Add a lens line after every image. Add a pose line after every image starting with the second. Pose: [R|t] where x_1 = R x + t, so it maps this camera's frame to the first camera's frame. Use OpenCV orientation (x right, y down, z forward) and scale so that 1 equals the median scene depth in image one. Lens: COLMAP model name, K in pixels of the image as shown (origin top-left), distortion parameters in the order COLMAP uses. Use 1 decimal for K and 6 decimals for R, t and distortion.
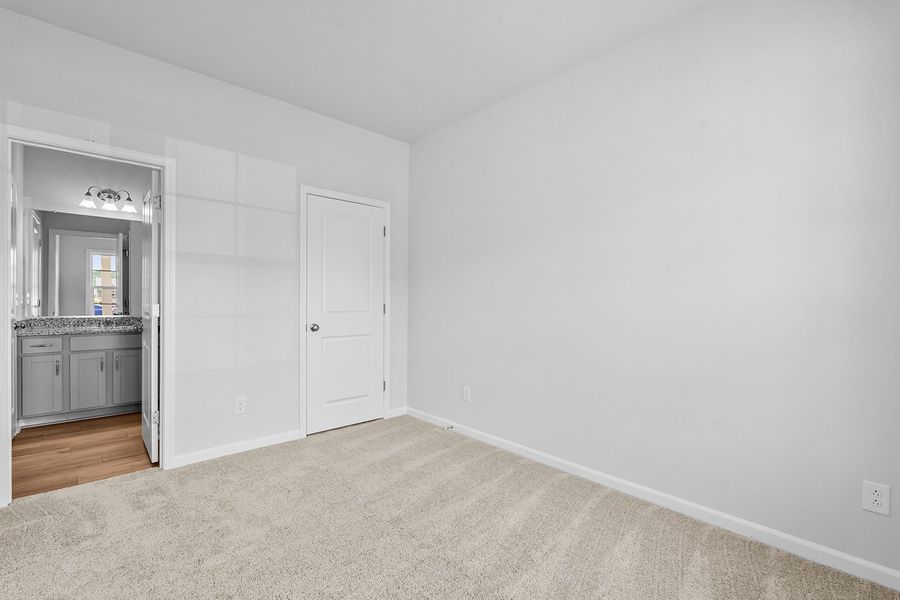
lens RADIAL K [[400.3, 0, 450.0], [0, 400.3, 300.0], [0, 0, 1]] dist [-0.000080, -0.000034]
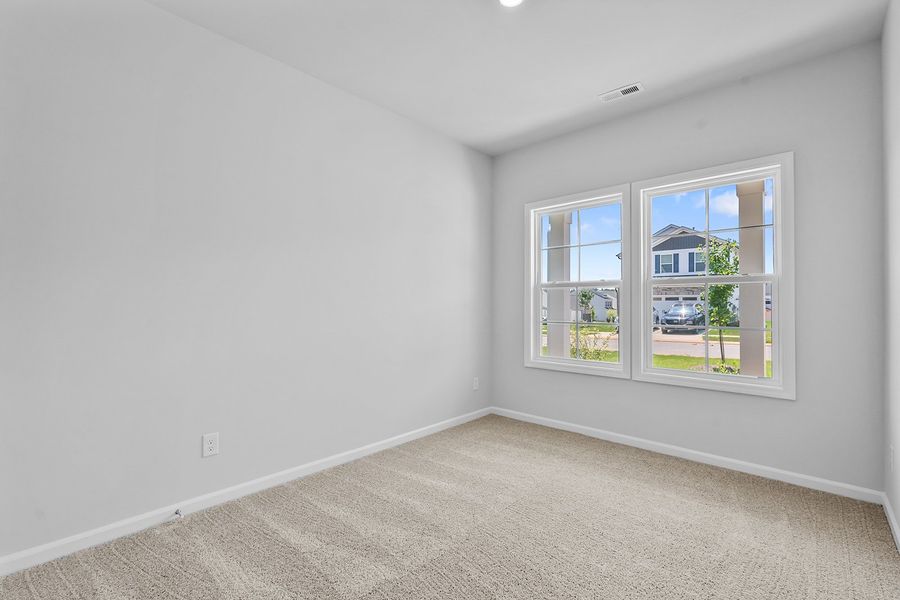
lens RADIAL K [[400.3, 0, 450.0], [0, 400.3, 300.0], [0, 0, 1]] dist [-0.000080, -0.000034]
pose [[-0.076946, 0.002847, 0.997031, -0.743956], [-0.005078, 0.999982, -0.003248, 0.007282], [-0.997022, -0.005313, -0.076930, 0.785958]]
